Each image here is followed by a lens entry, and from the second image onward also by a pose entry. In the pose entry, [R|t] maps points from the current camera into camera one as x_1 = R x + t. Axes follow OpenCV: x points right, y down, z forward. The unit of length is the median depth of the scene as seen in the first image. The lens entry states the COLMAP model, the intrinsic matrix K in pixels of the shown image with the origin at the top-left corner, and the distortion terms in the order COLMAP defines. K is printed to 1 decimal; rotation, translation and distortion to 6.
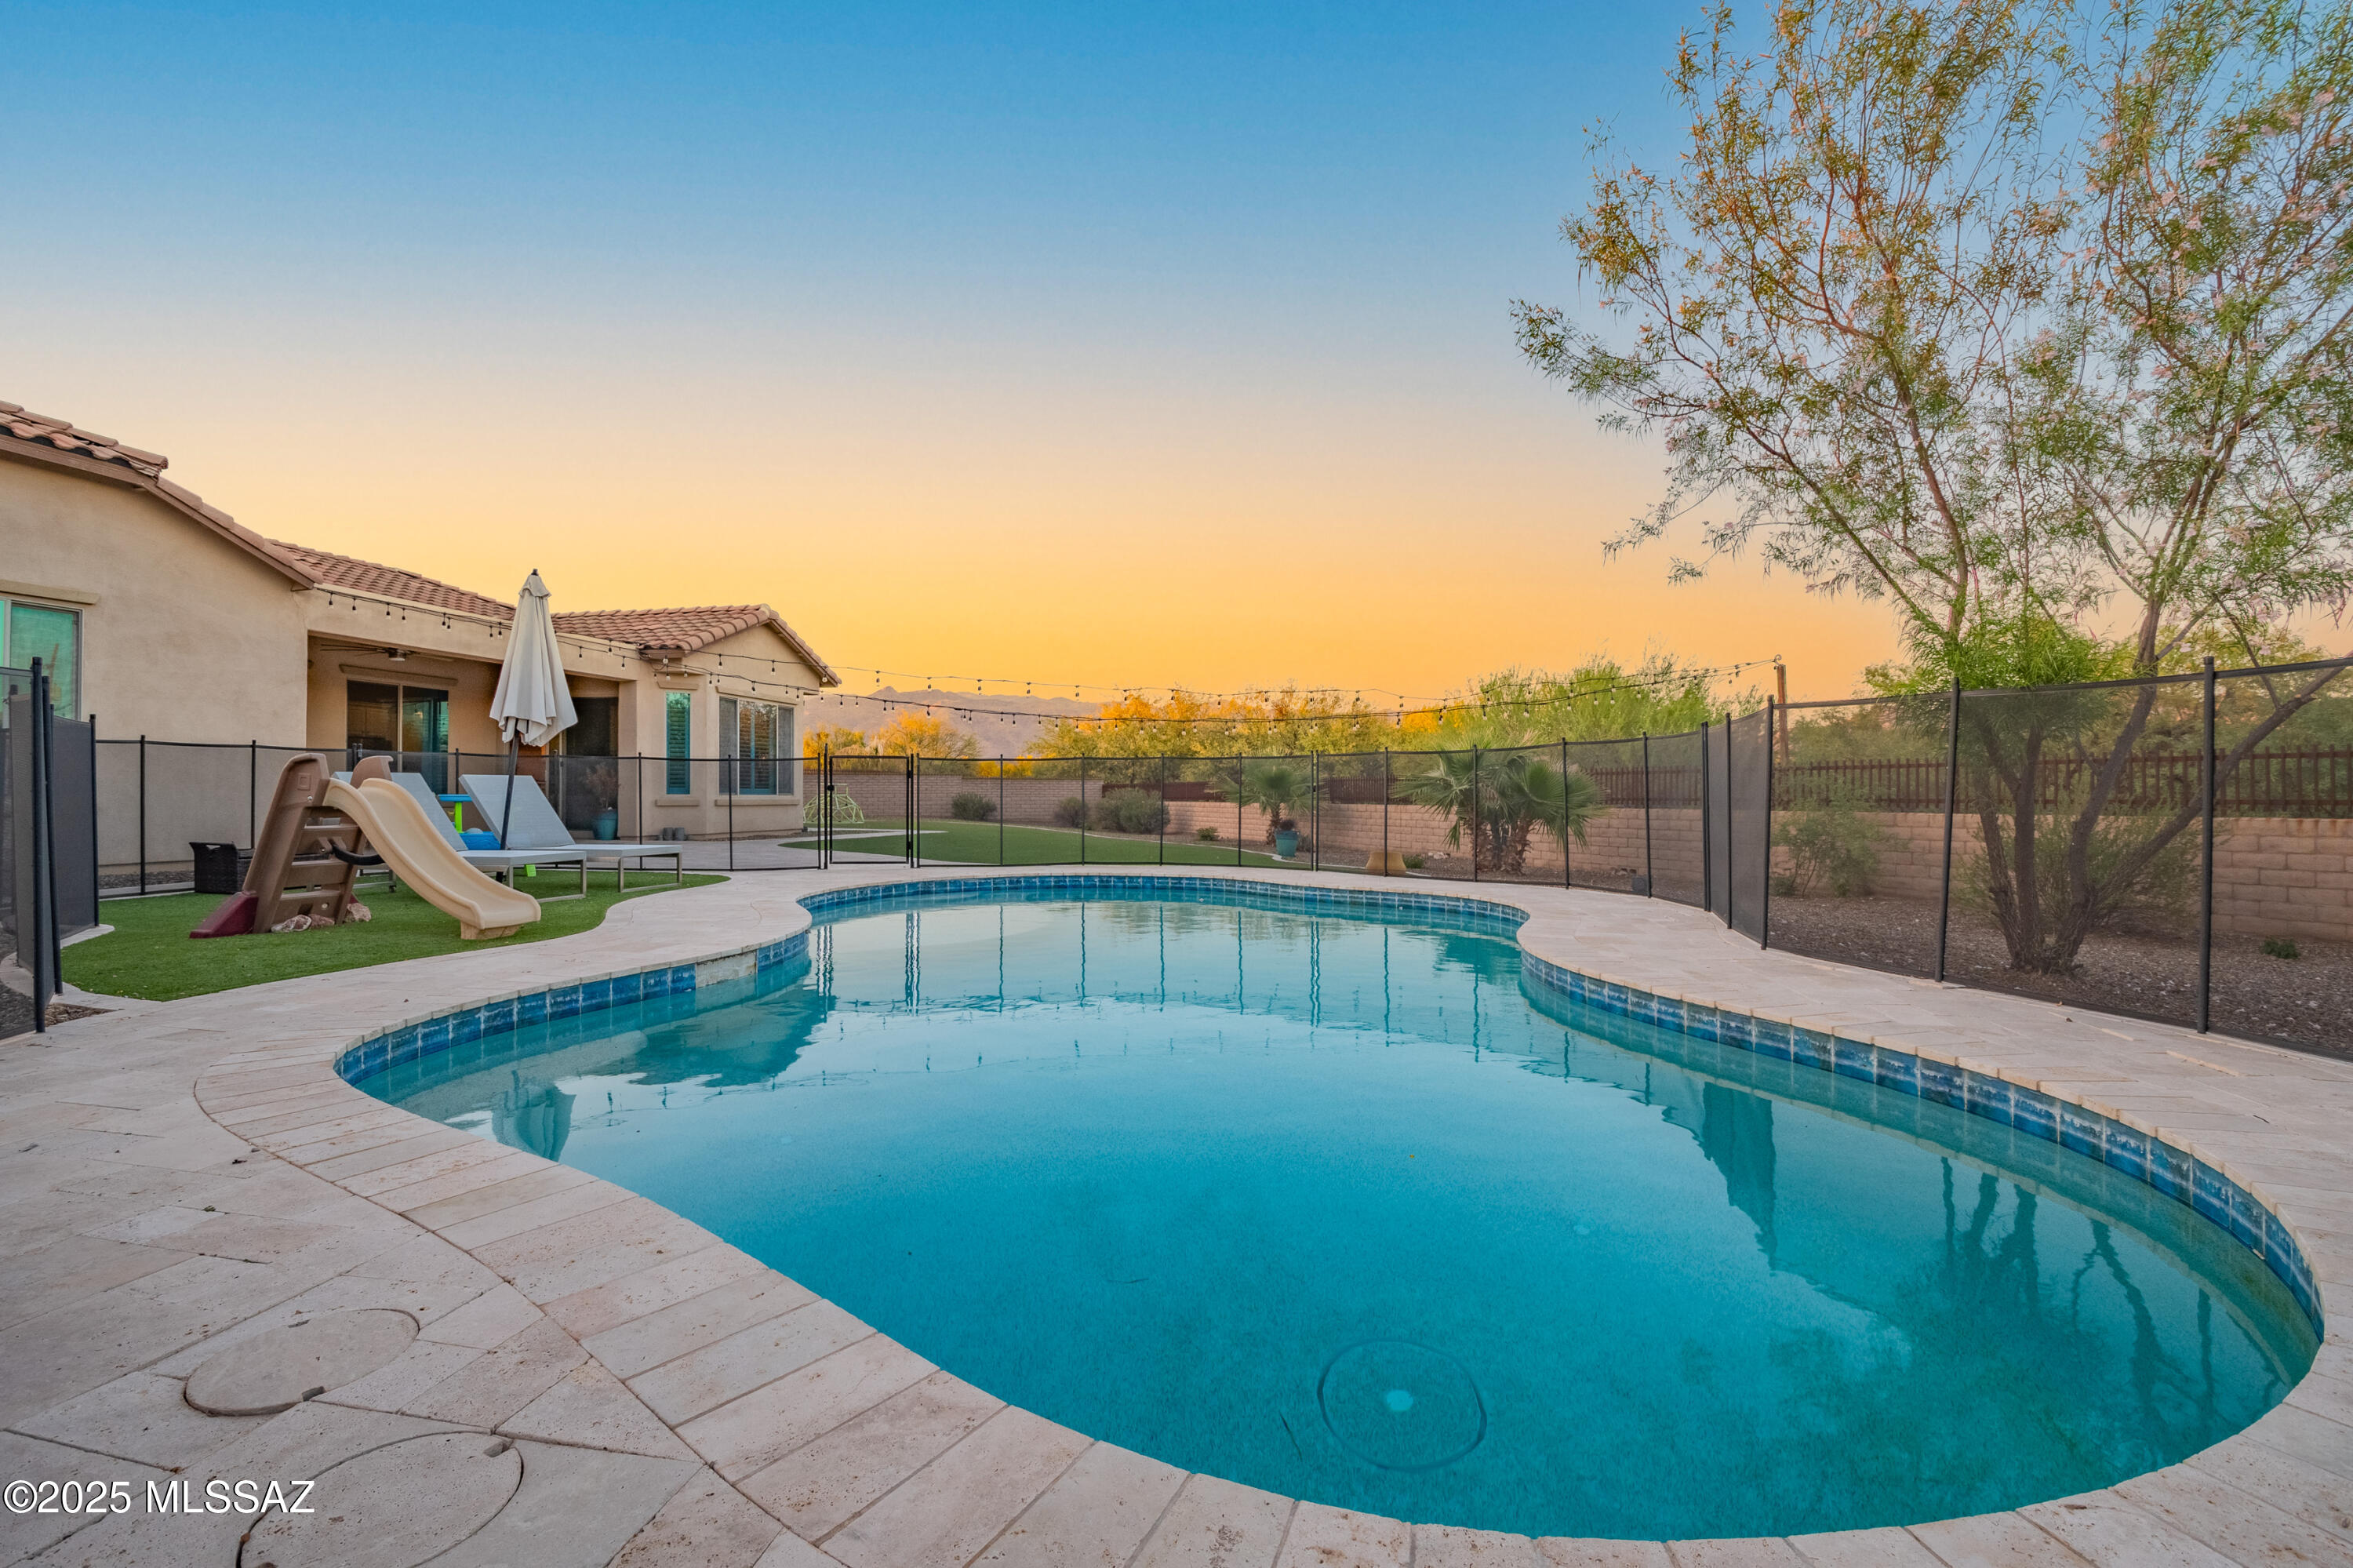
lens RADIAL K [[1017.6, 0, 1169.2], [0, 1017.6, 790.7], [0, 0, 1]] dist [-0.004742, -0.001529]
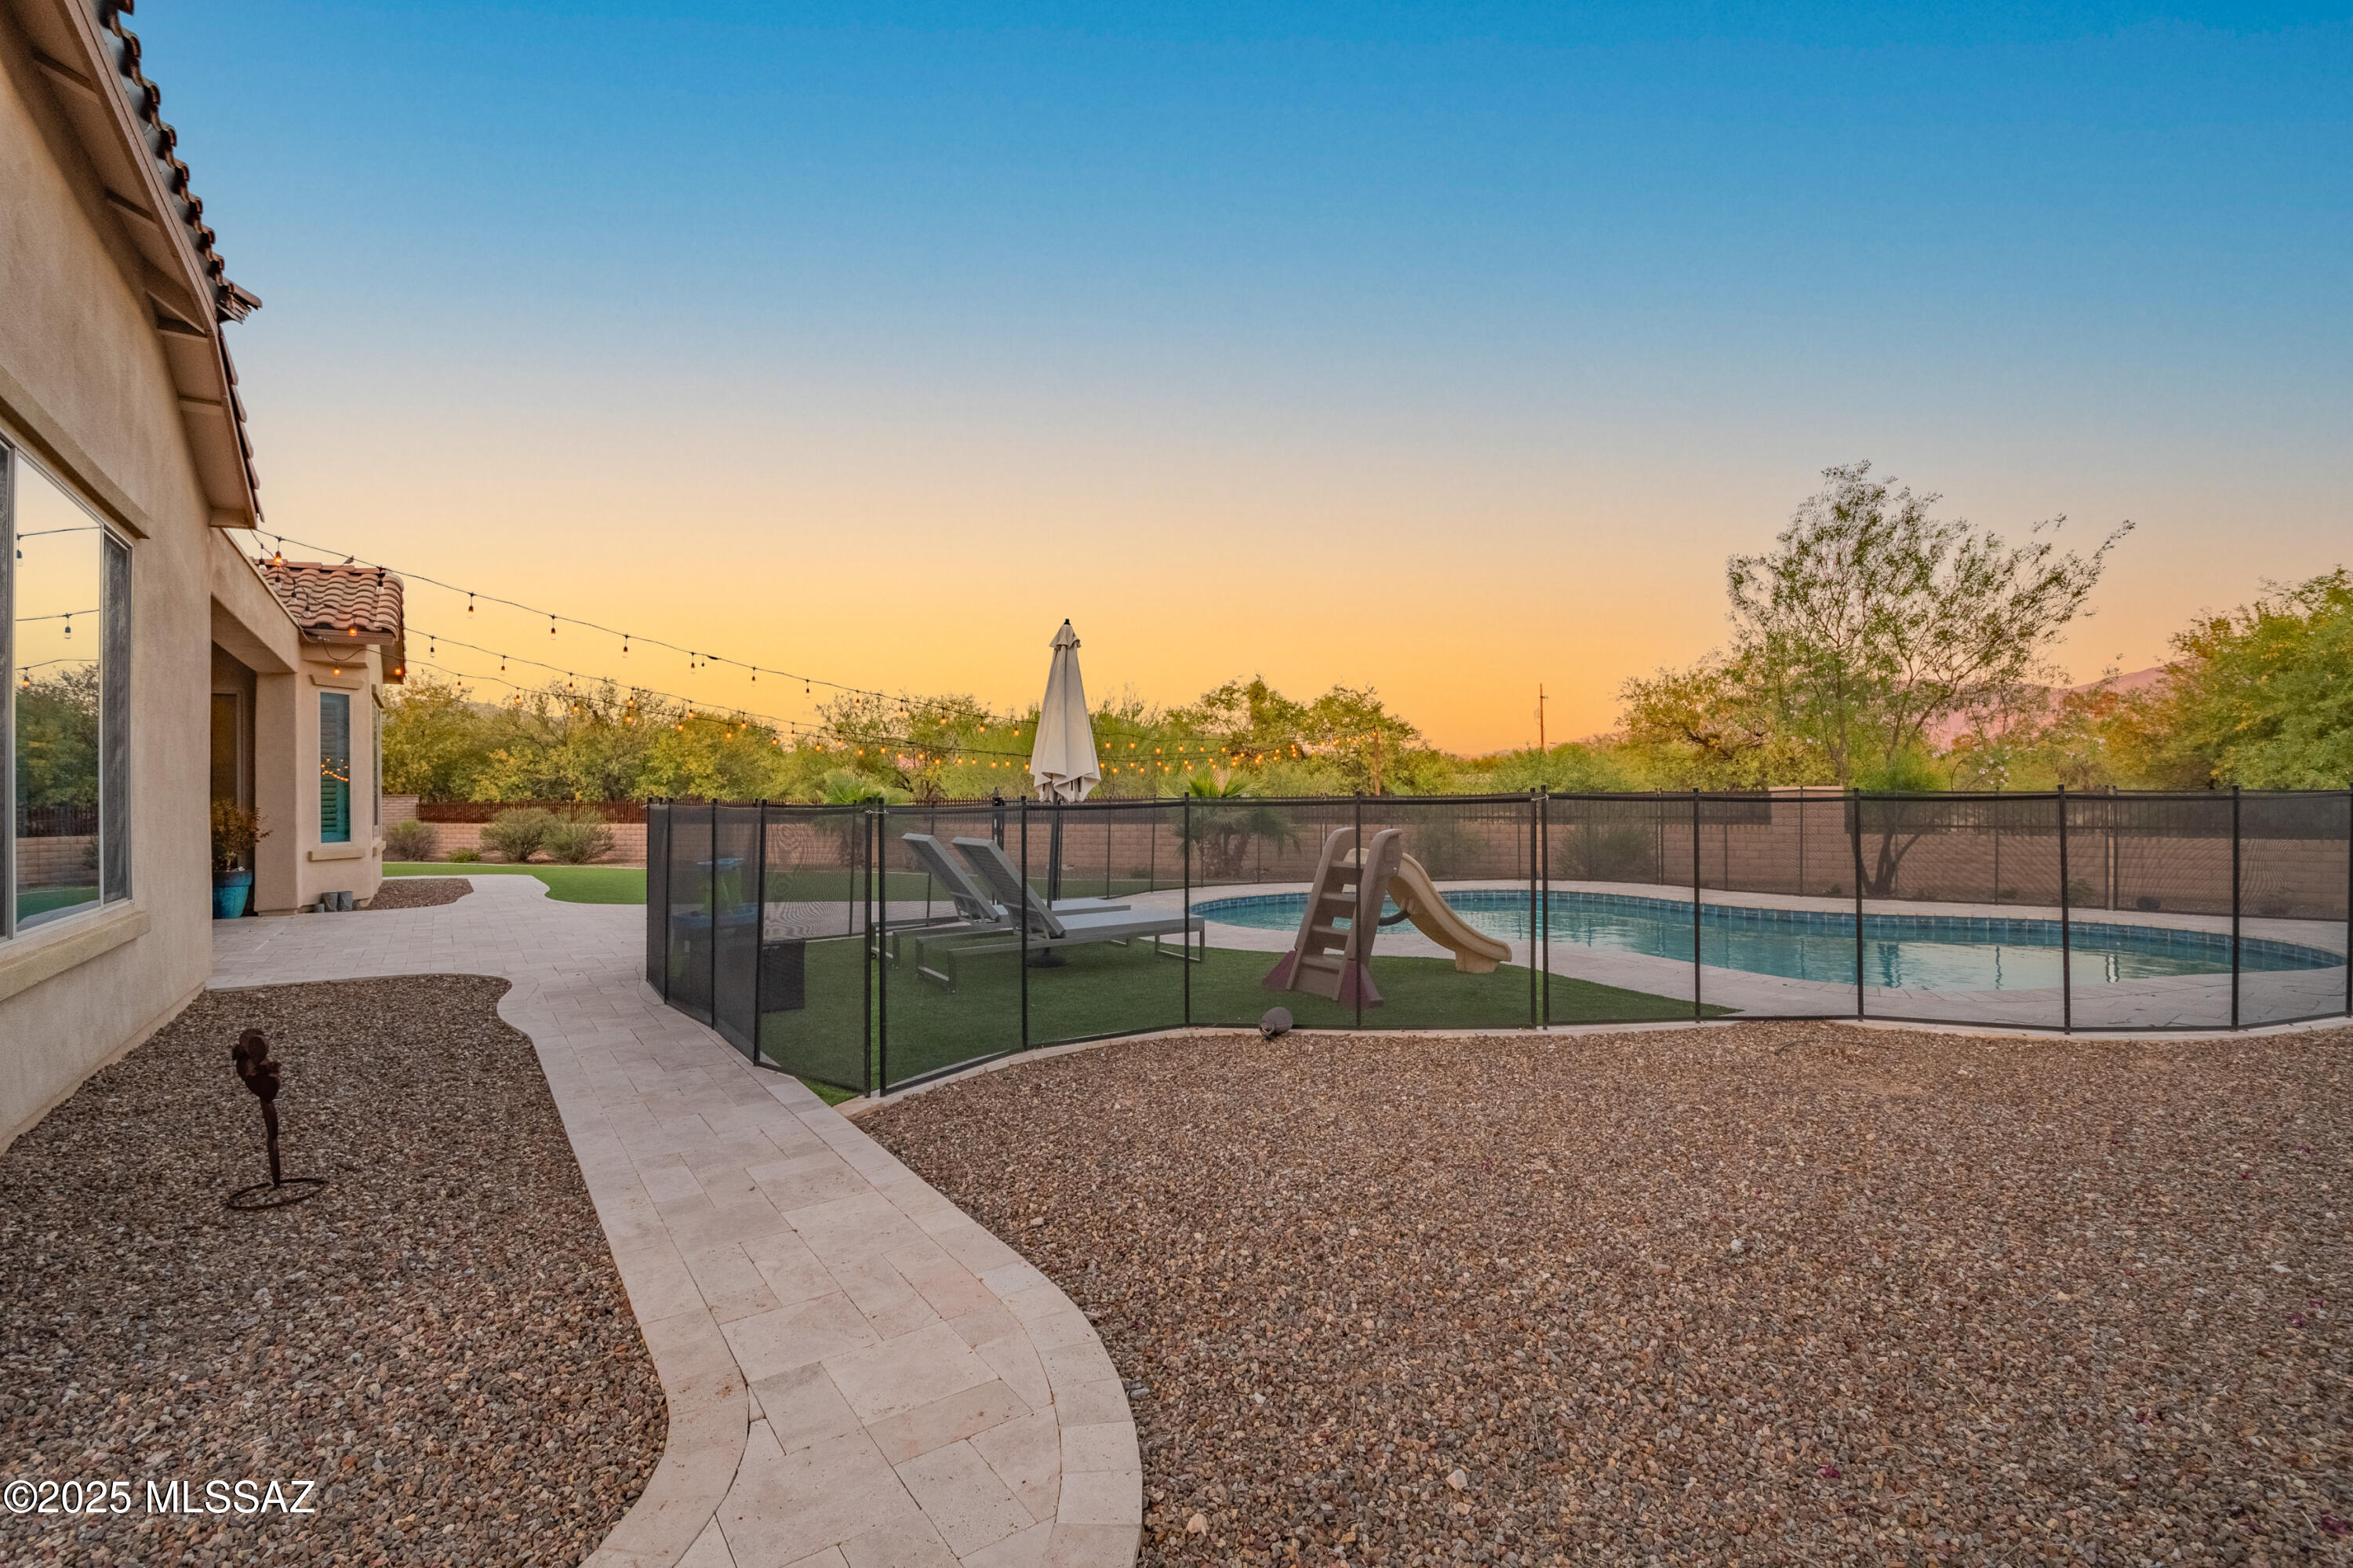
lens RADIAL K [[1017.6, 0, 1173.3], [0, 1017.6, 786.9], [0, 0, 1]] dist [-0.004742, -0.001529]
pose [[0.698486, 0.002629, 0.715619, -0.918970], [0.009227, 0.999877, -0.012679, -0.033368], [-0.715564, 0.015459, 0.698376, 0.191109]]
